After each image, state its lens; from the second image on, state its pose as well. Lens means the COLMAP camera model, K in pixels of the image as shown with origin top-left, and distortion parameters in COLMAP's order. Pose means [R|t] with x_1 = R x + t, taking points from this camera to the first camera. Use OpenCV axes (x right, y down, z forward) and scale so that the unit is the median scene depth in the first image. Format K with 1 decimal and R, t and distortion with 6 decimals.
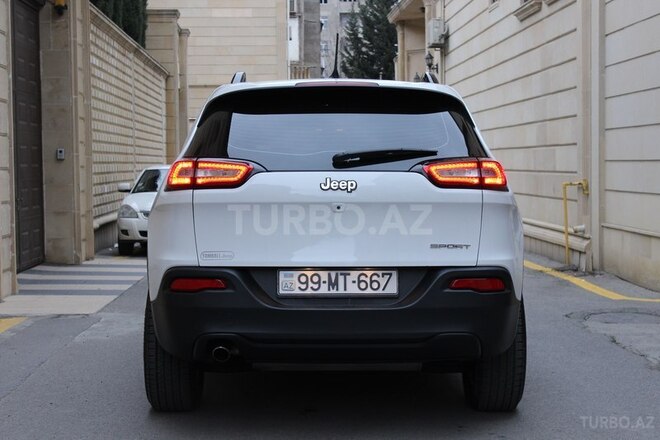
lens RADIAL K [[1261.5, 0, 330.0], [0, 1261.5, 220.0], [0, 0, 1]] dist [0.021326, 0.165179]
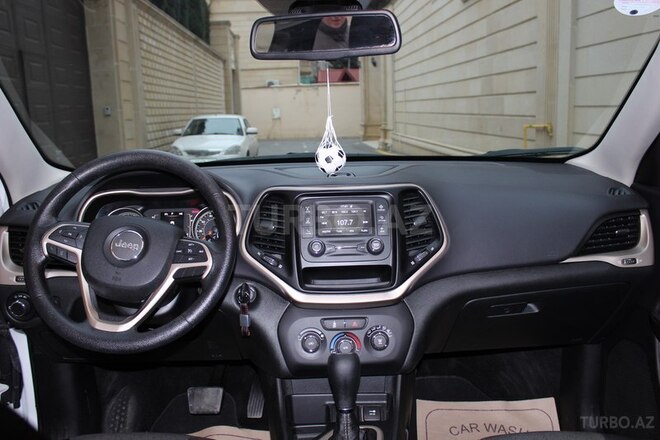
lens RADIAL K [[561.7, 0, 330.0], [0, 561.7, 220.0], [0, 0, 1]] dist [-0.123302, 0.006331]
pose [[0.999660, -0.023815, 0.010617, -0.002187], [0.021973, 0.988639, 0.148692, -0.018447], [-0.014037, -0.148408, 0.988827, 0.390588]]
